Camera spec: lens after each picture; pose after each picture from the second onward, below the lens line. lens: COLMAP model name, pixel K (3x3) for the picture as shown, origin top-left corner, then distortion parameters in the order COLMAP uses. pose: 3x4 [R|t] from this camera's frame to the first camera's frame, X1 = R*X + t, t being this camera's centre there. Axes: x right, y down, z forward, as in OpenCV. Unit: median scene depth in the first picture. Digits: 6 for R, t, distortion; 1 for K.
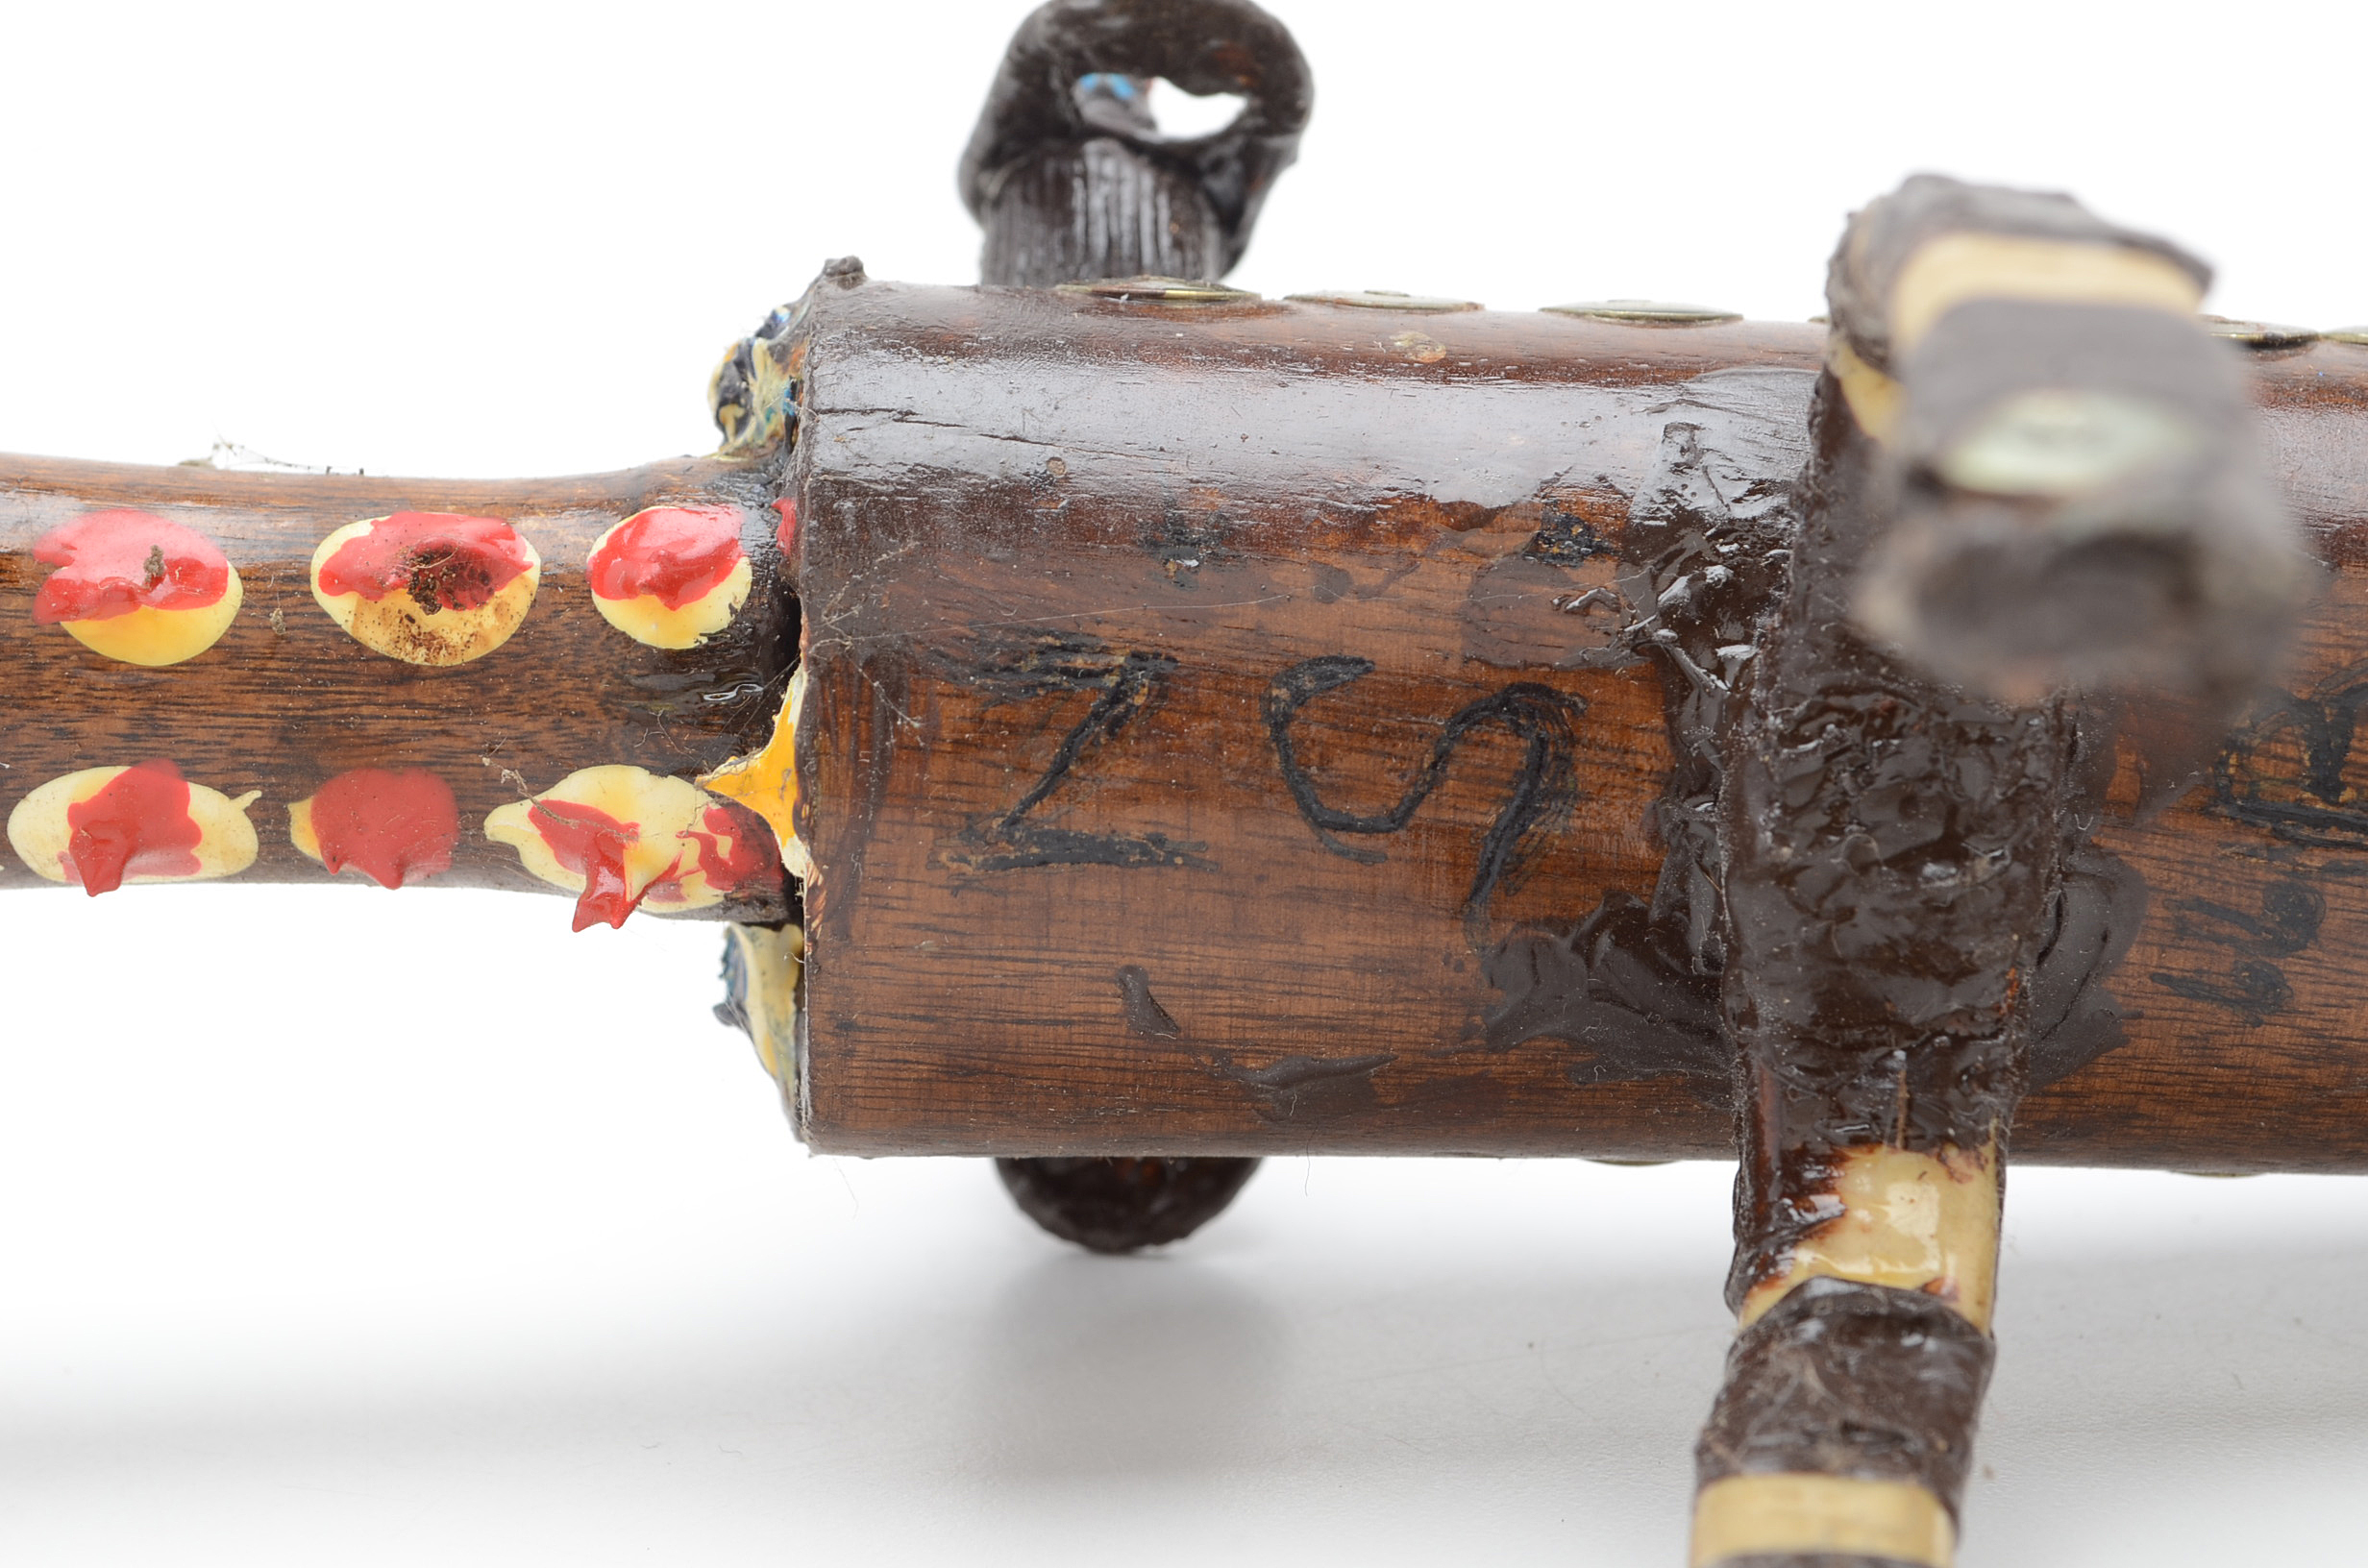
lens RADIAL K [[5260.2, 0, 1184.0], [0, 5260.2, 784.0], [0, 0, 1]] dist [0.028445, 0.010384]
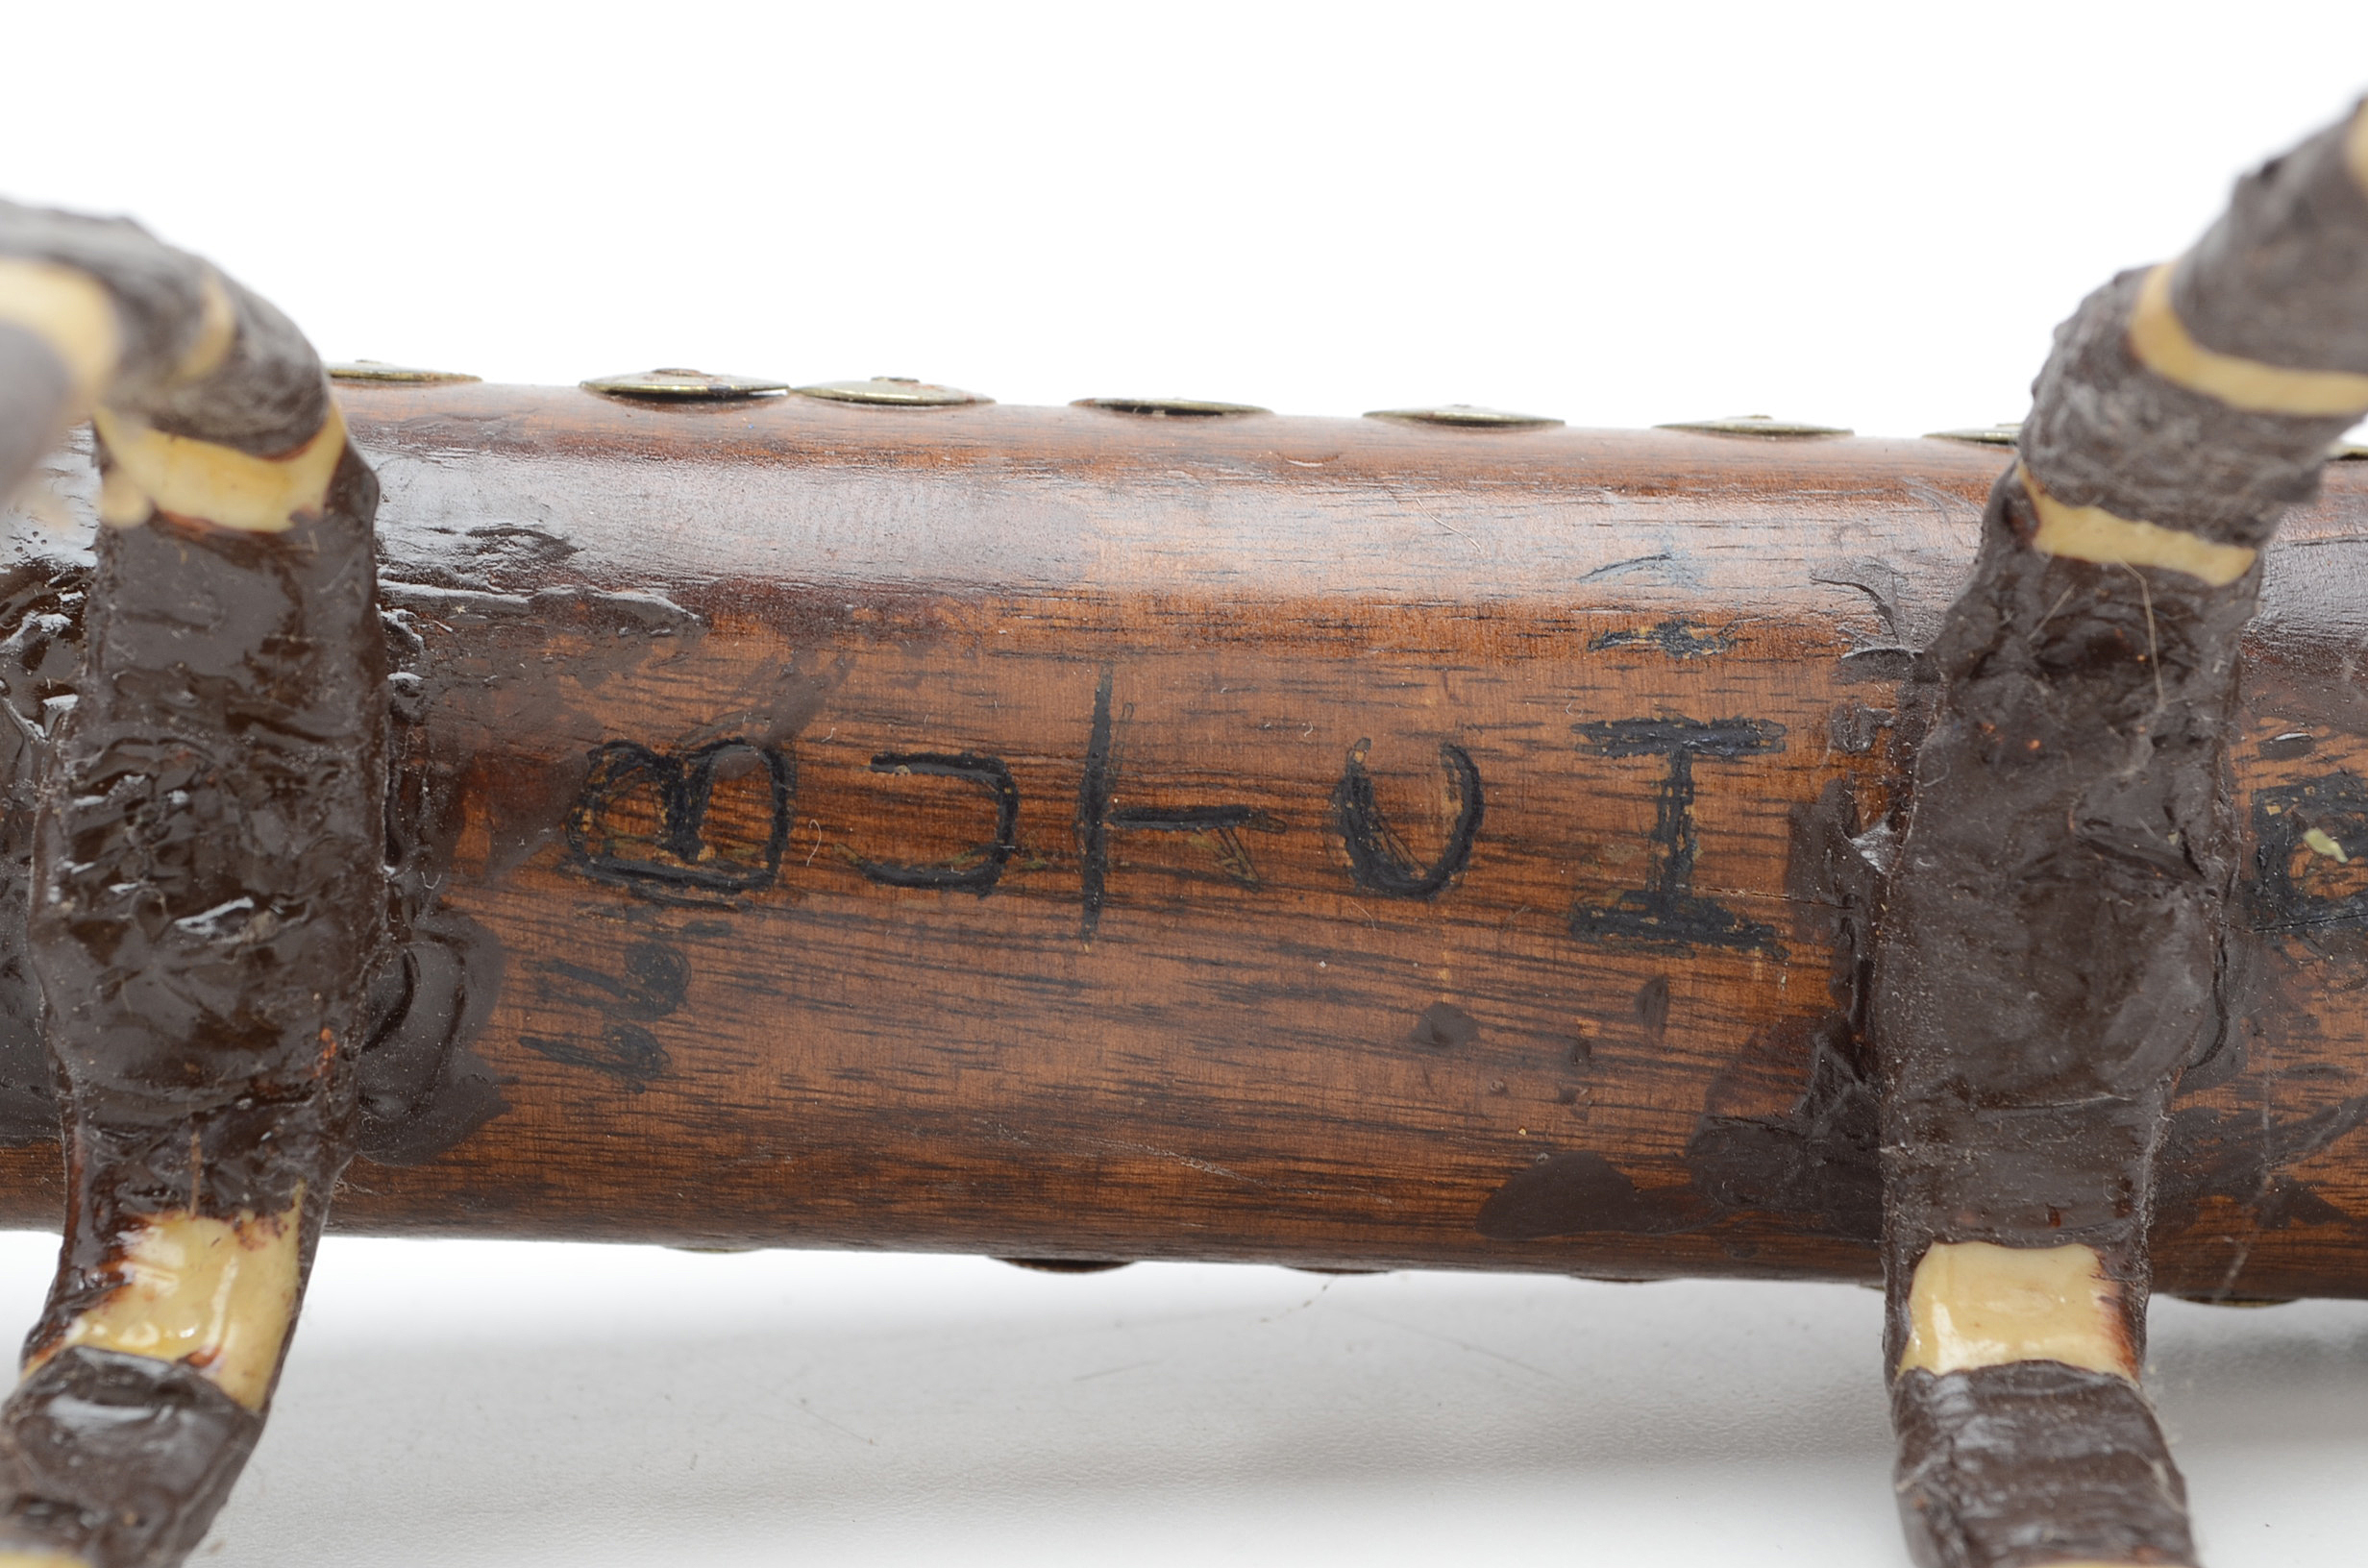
lens RADIAL K [[5260.2, 0, 1184.0], [0, 5260.2, 784.0], [0, 0, 1]] dist [0.028445, 0.010384]
pose [[0.999801, 0.004771, 0.019390, 0.284723], [-0.004279, 0.999670, -0.025324, 0.013221], [-0.019504, 0.025236, 0.999491, 0.025265]]
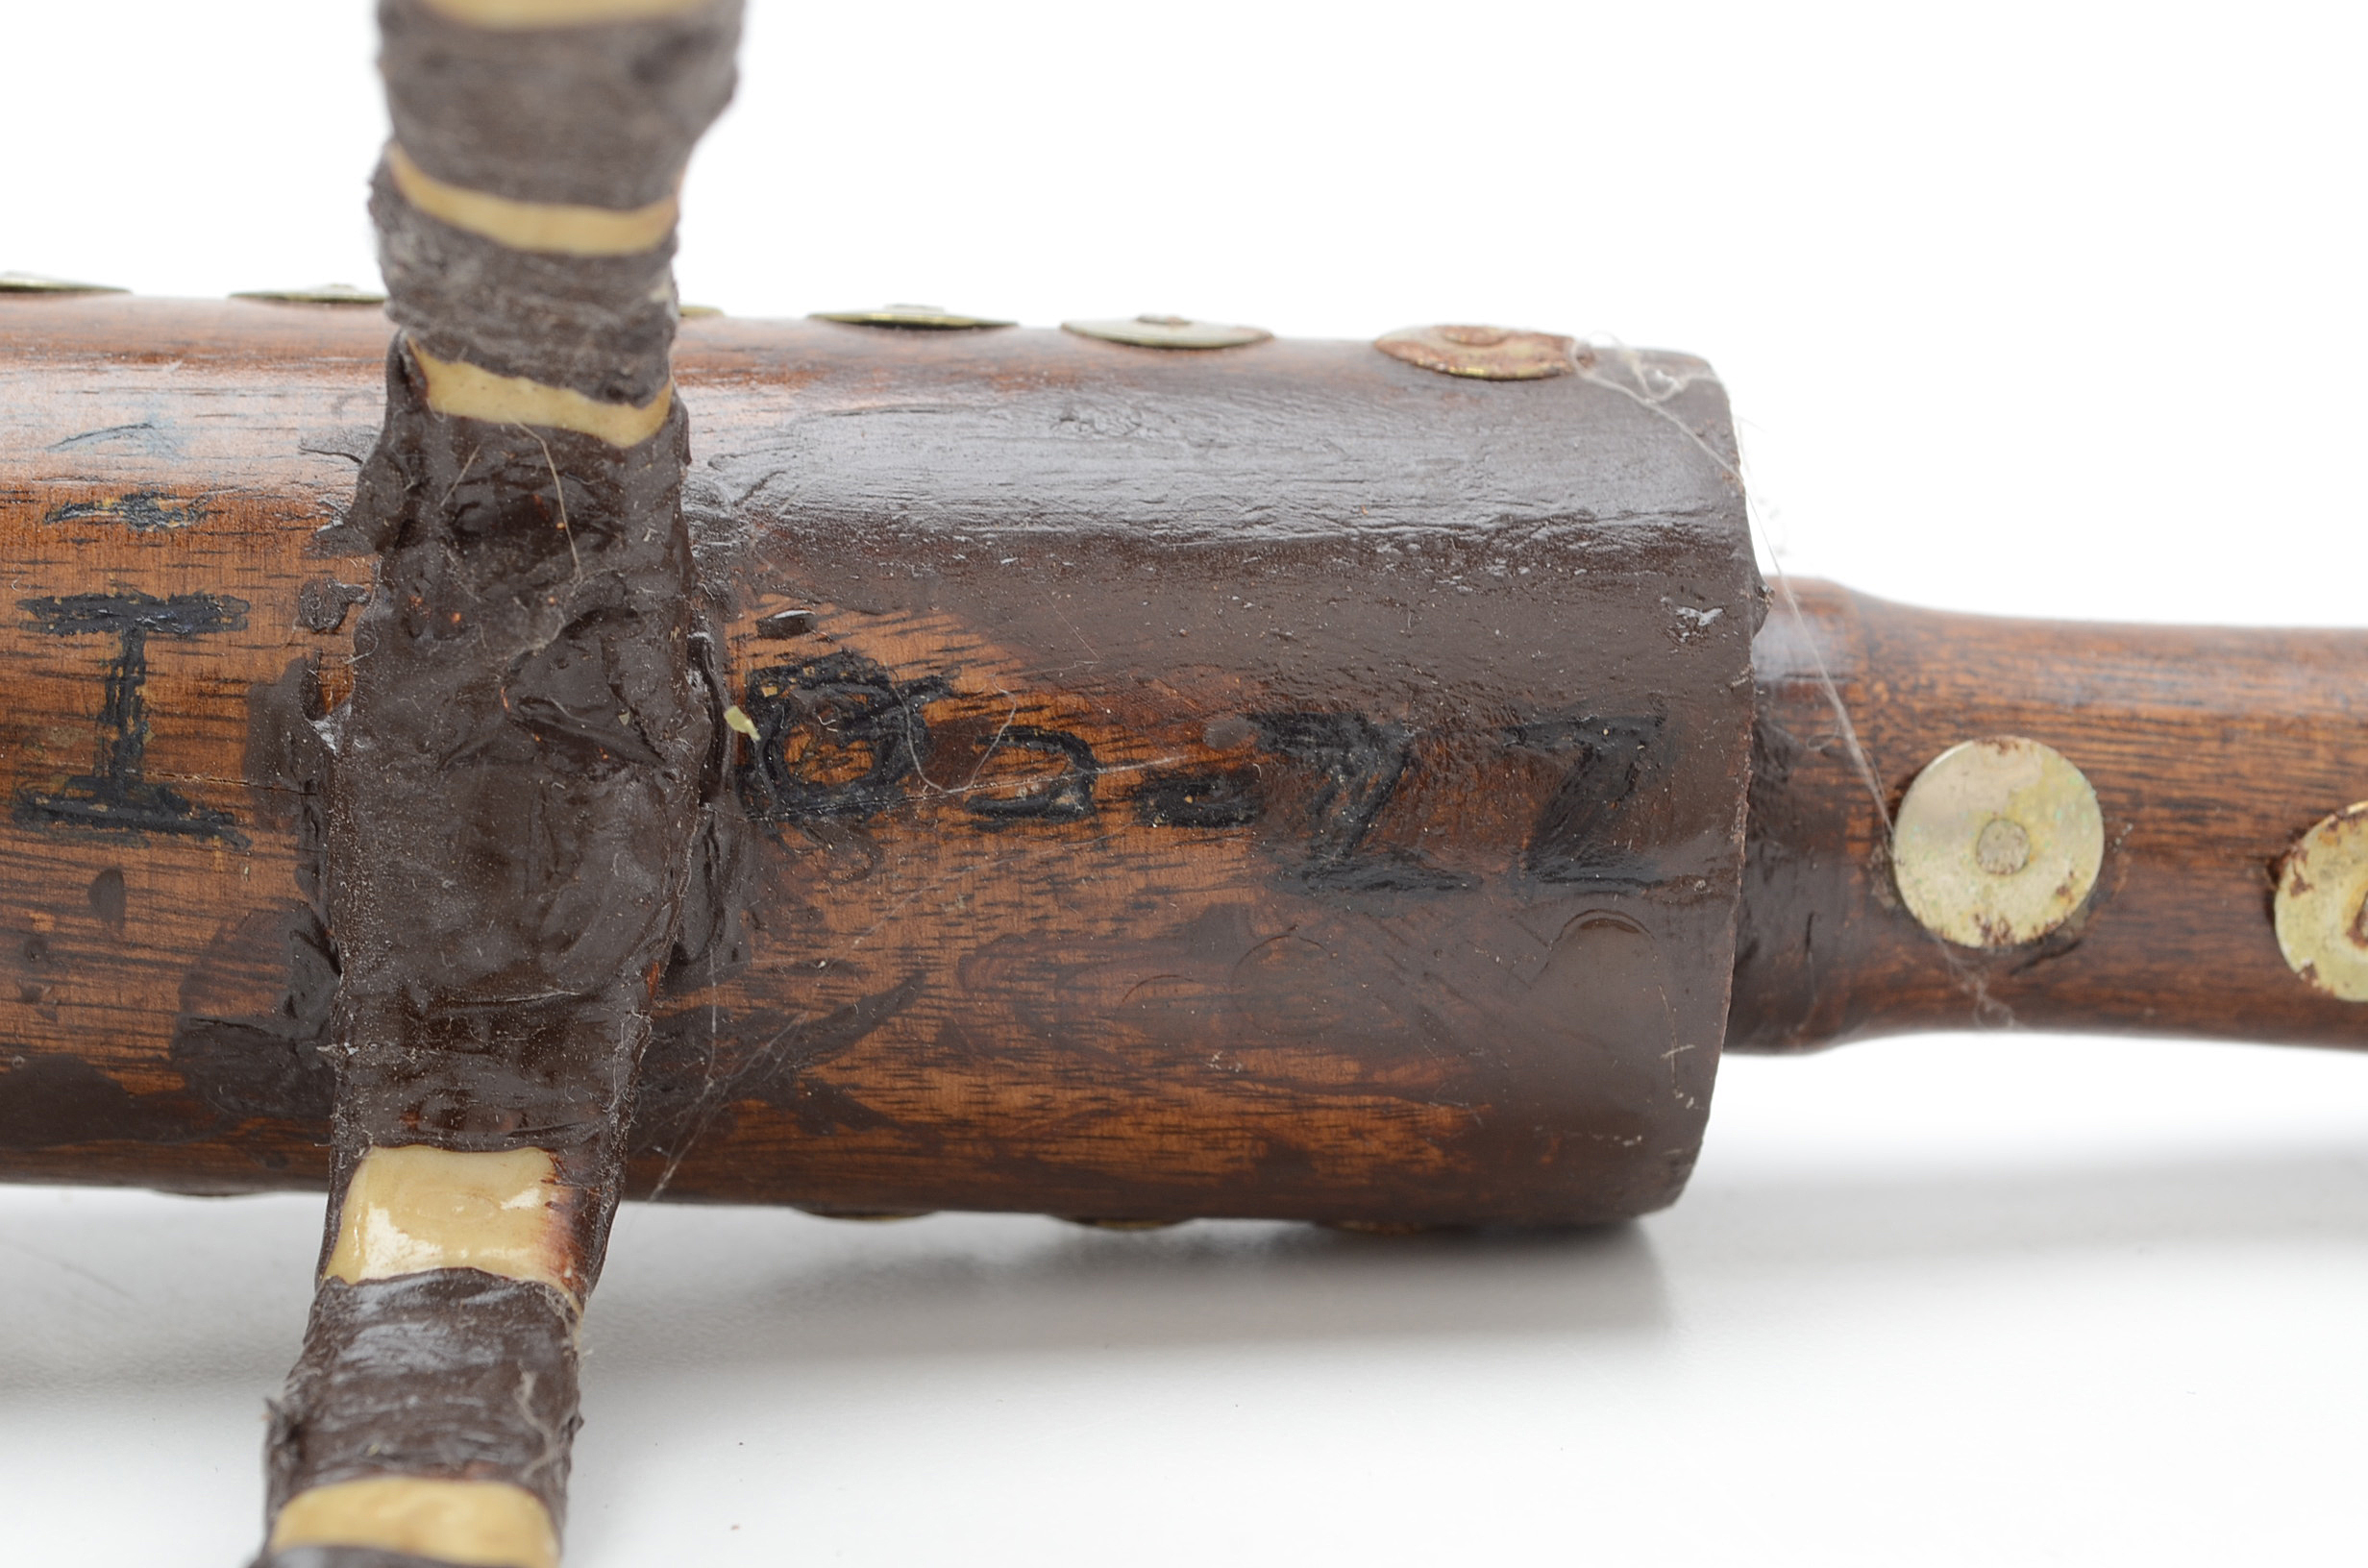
lens RADIAL K [[5260.2, 0, 1184.0], [0, 5260.2, 784.0], [0, 0, 1]] dist [0.028445, 0.010384]
pose [[0.999346, 0.003946, 0.035956, 0.544322], [-0.003118, 0.999730, -0.023044, 0.029811], [-0.036037, 0.022917, 0.999088, 0.069826]]
